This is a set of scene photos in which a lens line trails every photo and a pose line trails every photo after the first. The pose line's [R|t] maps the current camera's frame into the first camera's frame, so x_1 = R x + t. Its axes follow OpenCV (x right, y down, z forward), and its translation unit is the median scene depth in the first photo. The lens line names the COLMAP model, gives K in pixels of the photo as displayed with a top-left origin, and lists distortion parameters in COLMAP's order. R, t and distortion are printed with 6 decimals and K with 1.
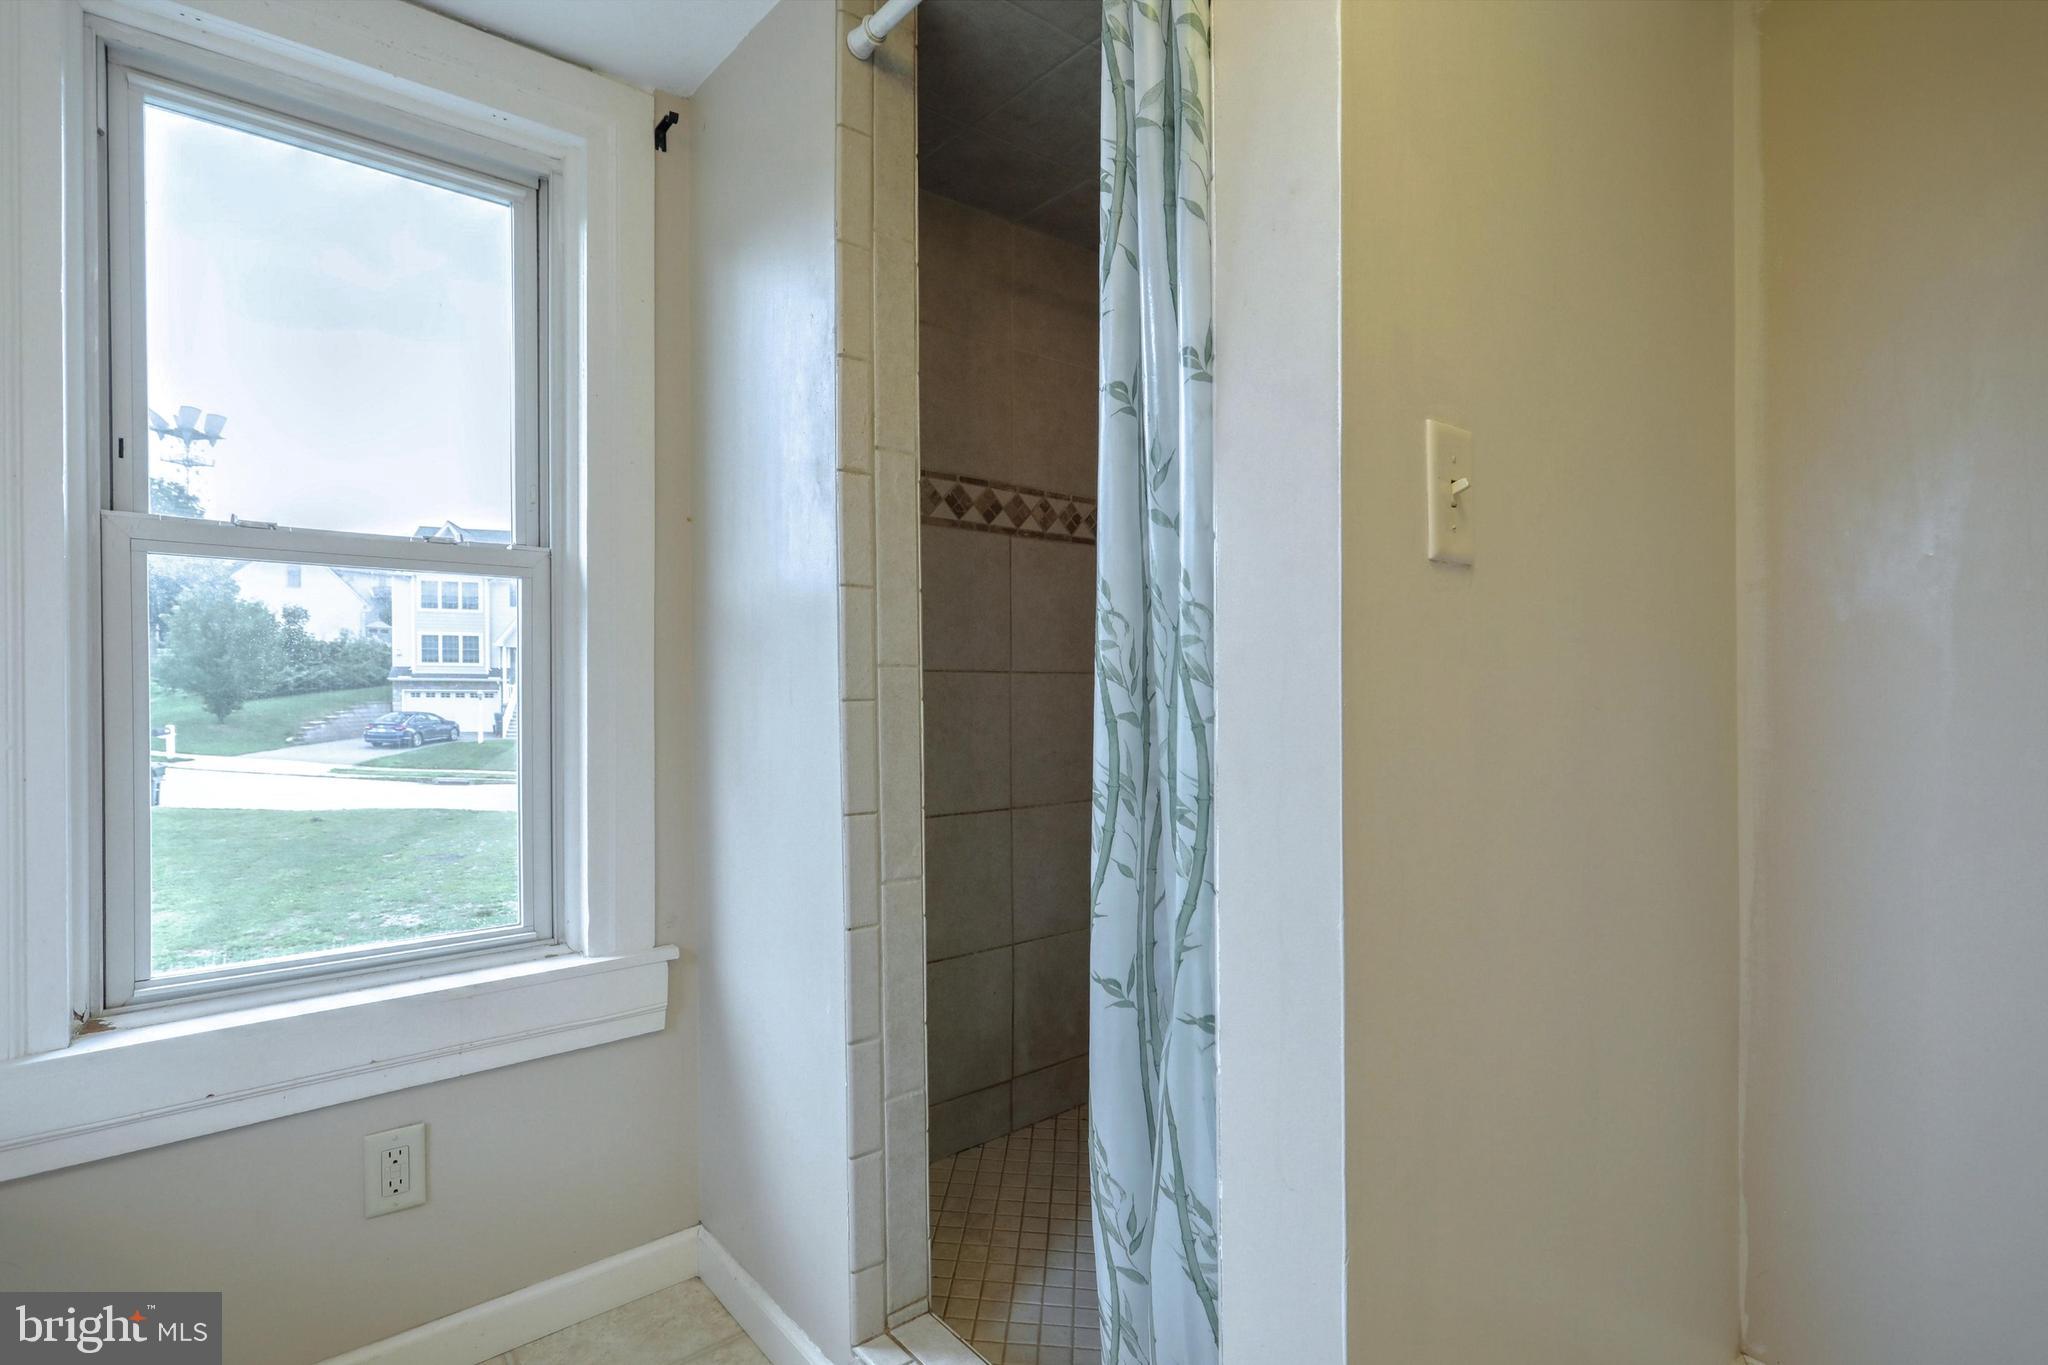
lens RADIAL K [[991.7, 0, 1024.3], [0, 991.7, 678.3], [0, 0, 1]] dist [0.009473, 0.001846]
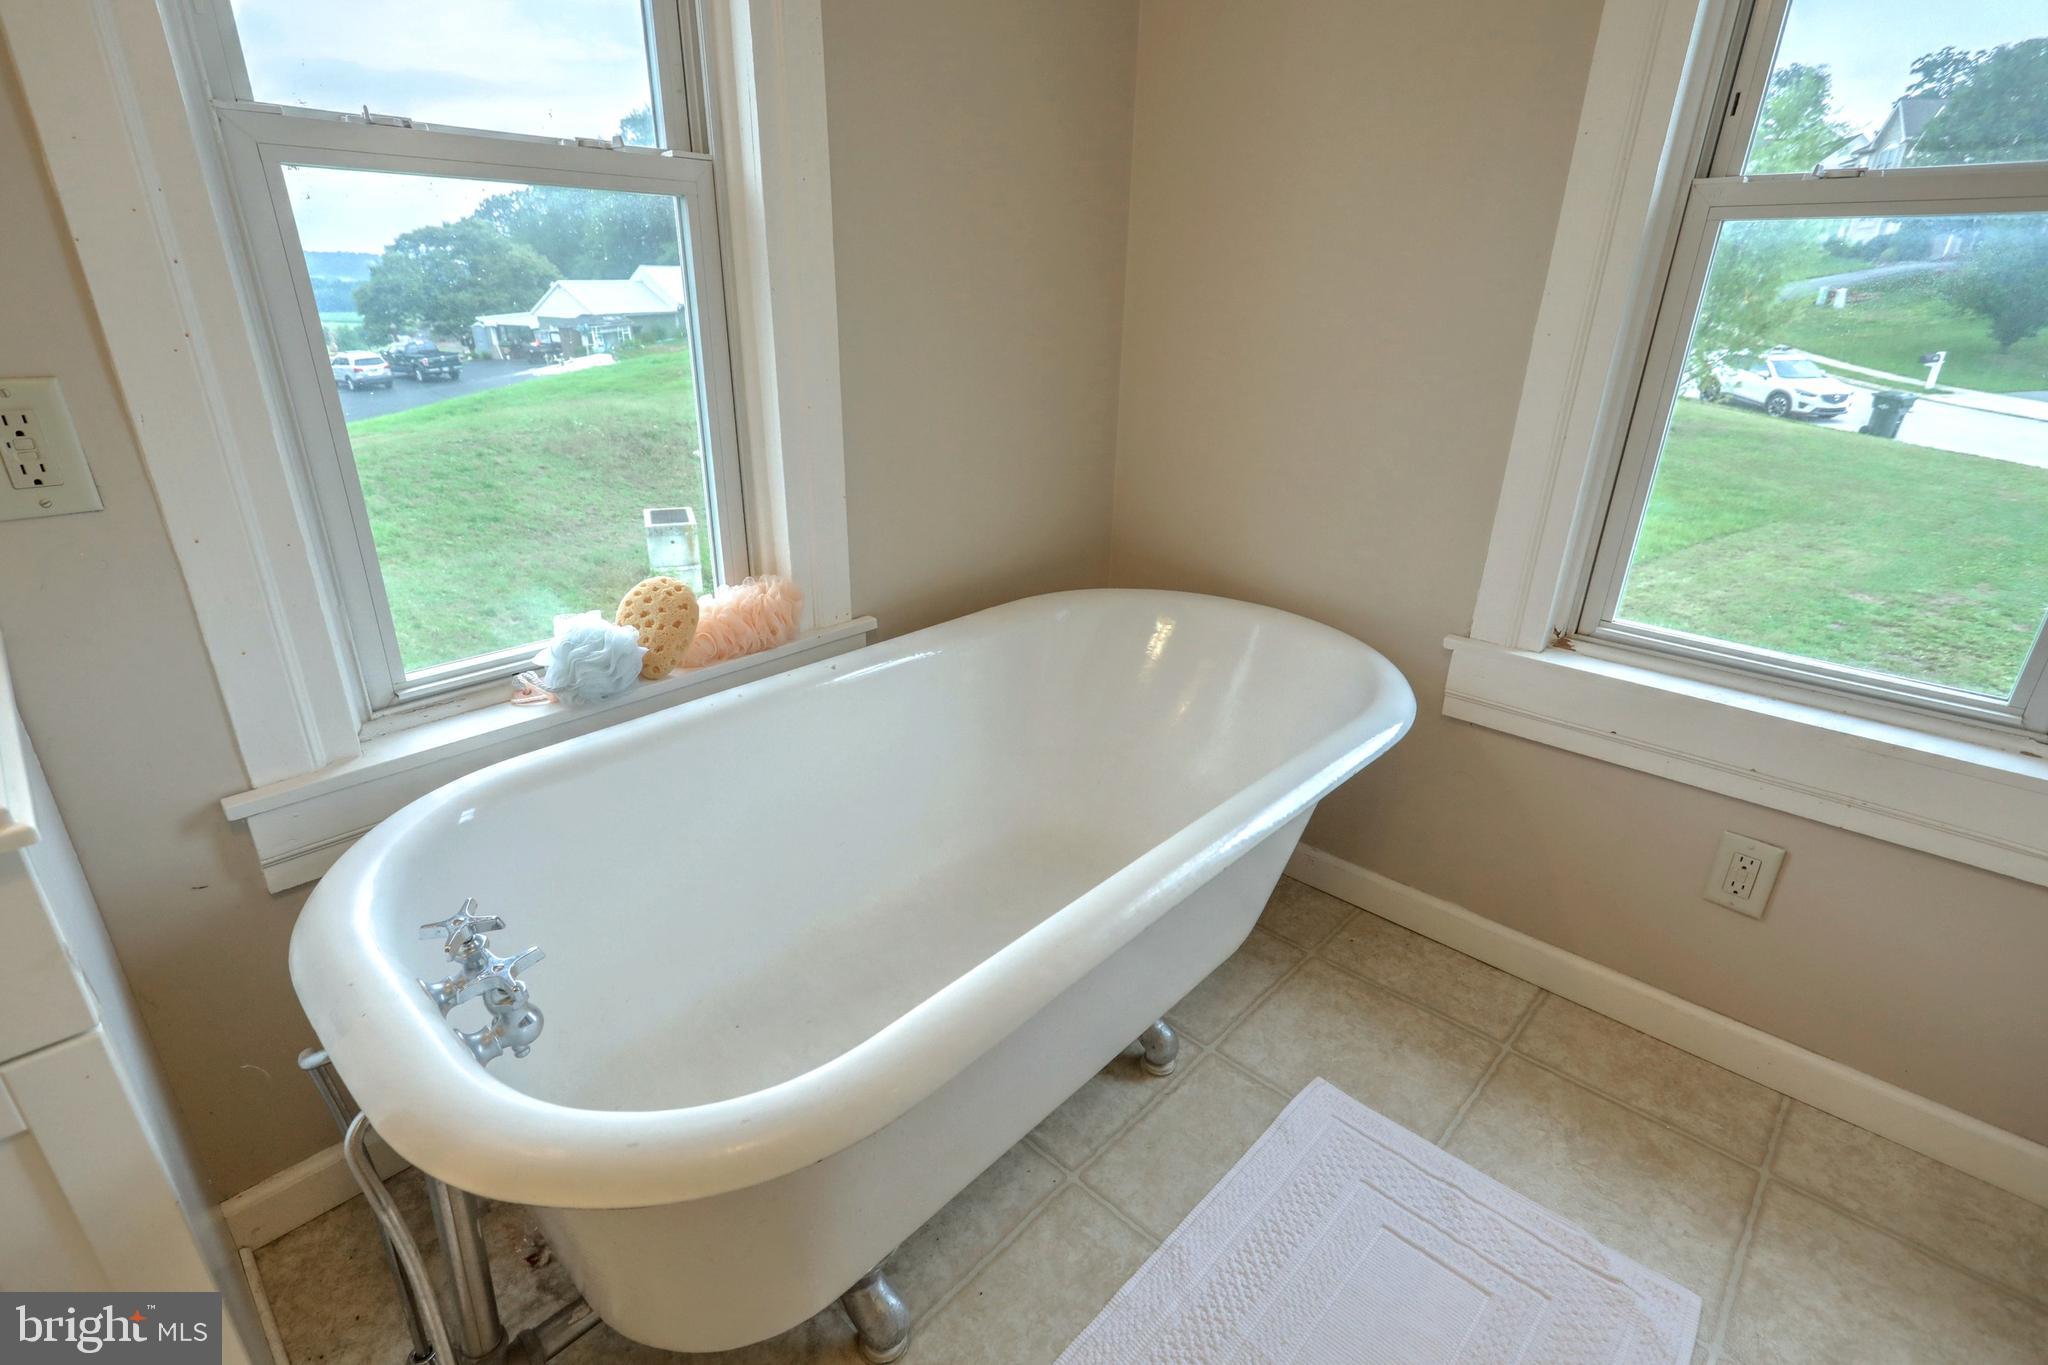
lens RADIAL K [[991.7, 0, 1018.6], [0, 991.7, 691.1], [0, 0, 1]] dist [0.009473, 0.001846]
pose [[0.119012, 0.383805, -0.915713, 0.144322], [-0.012918, 0.922788, 0.385091, -0.064262], [0.992809, -0.034001, 0.114781, 0.154450]]
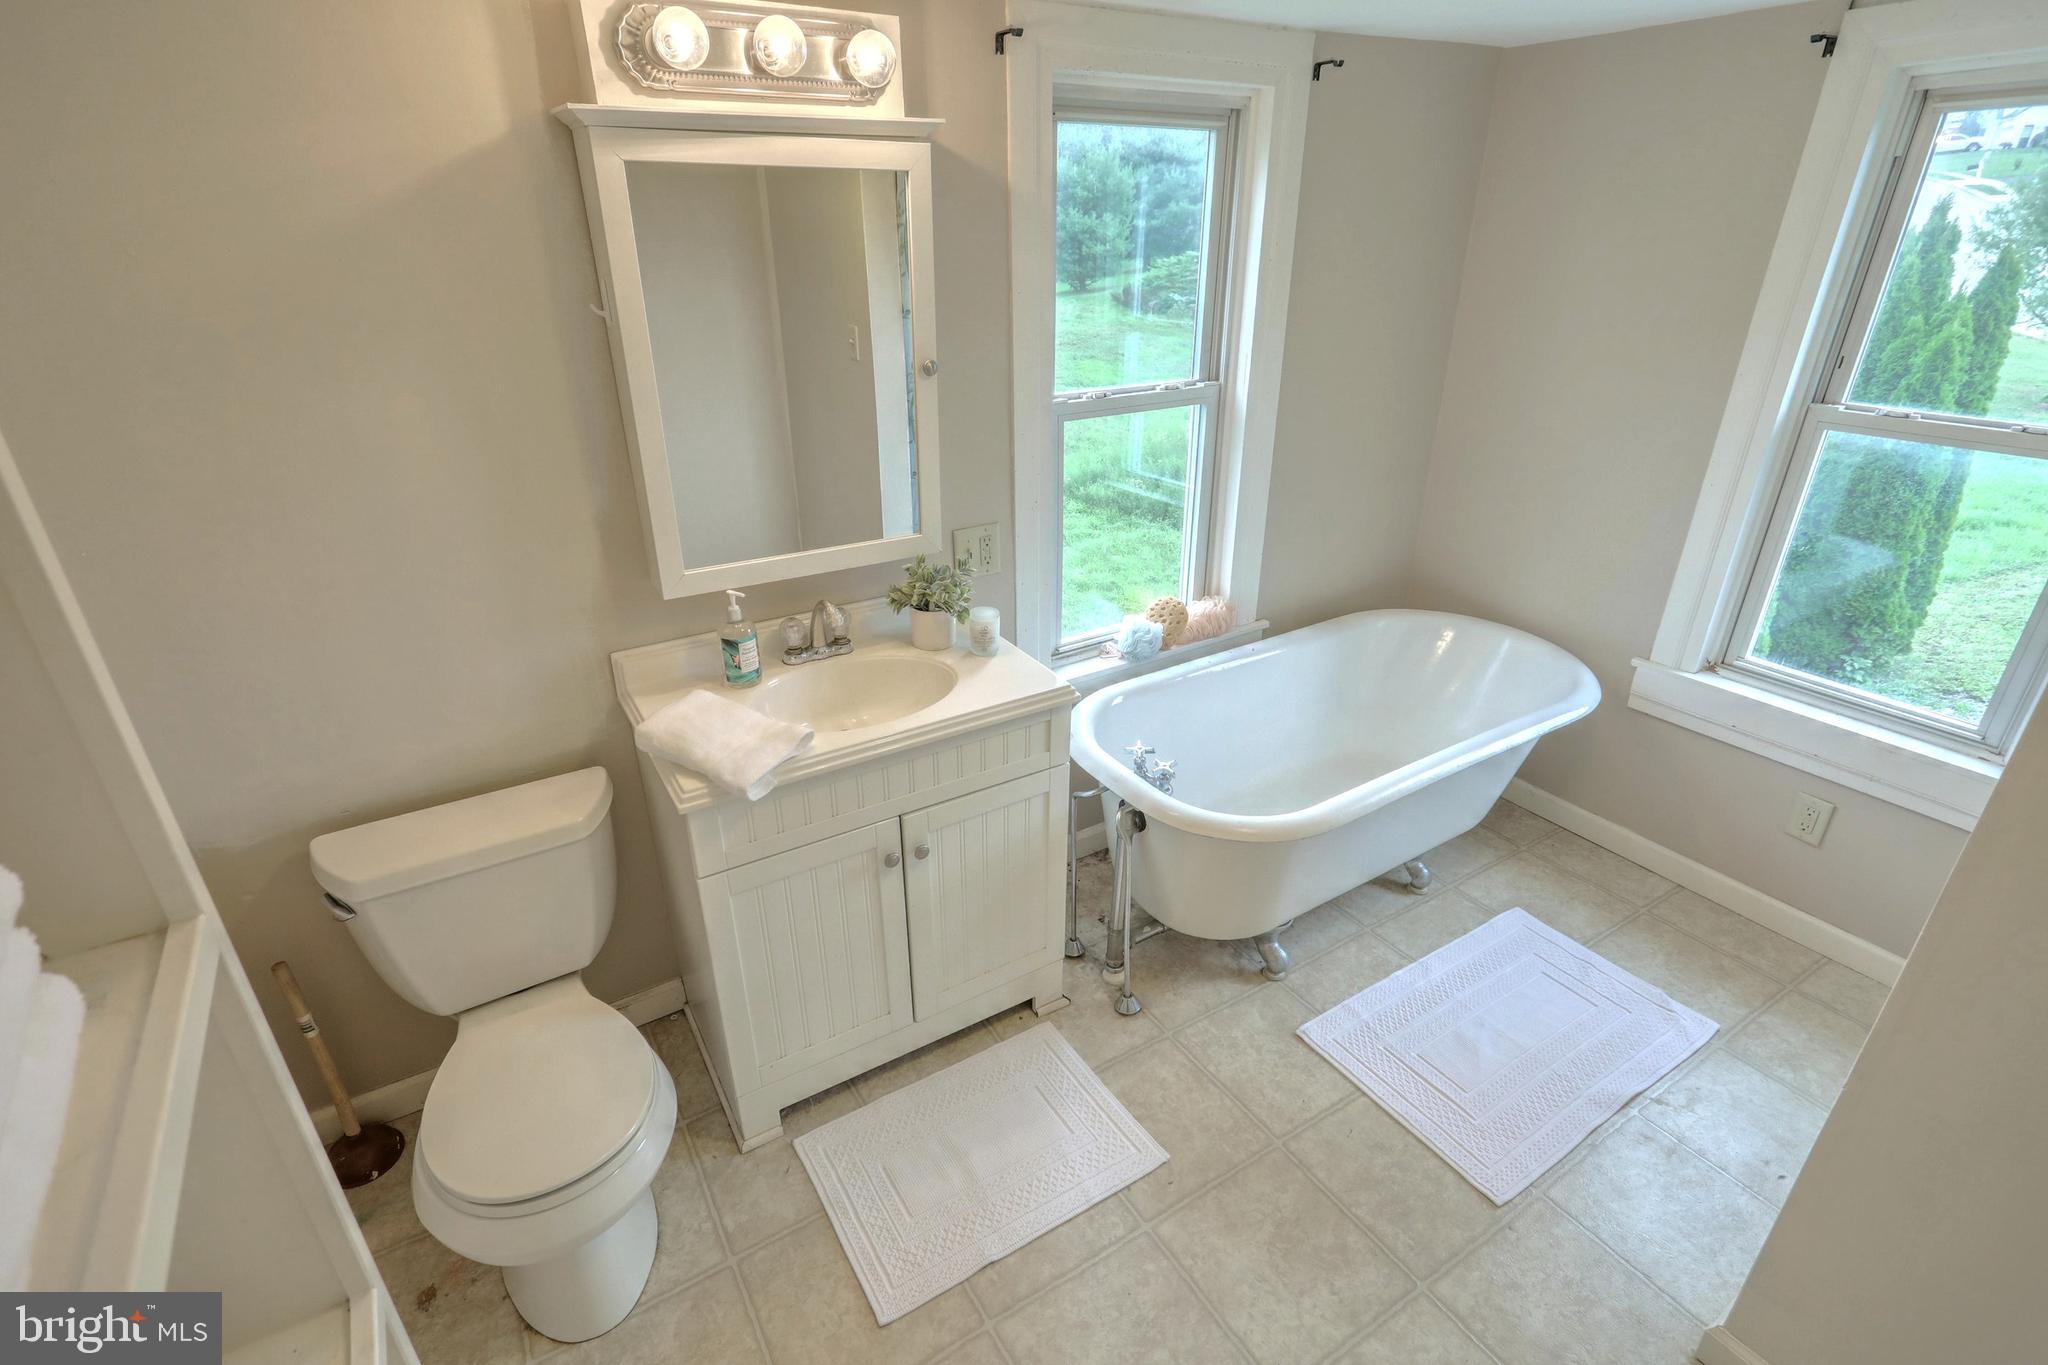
lens RADIAL K [[991.7, 0, 1018.8], [0, 991.7, 683.4], [0, 0, 1]] dist [0.009473, 0.001846]
pose [[-0.132444, 0.421972, -0.896883, 0.970498], [0.008292, 0.905294, 0.424705, -0.444850], [0.991156, 0.048813, -0.123399, -0.126088]]
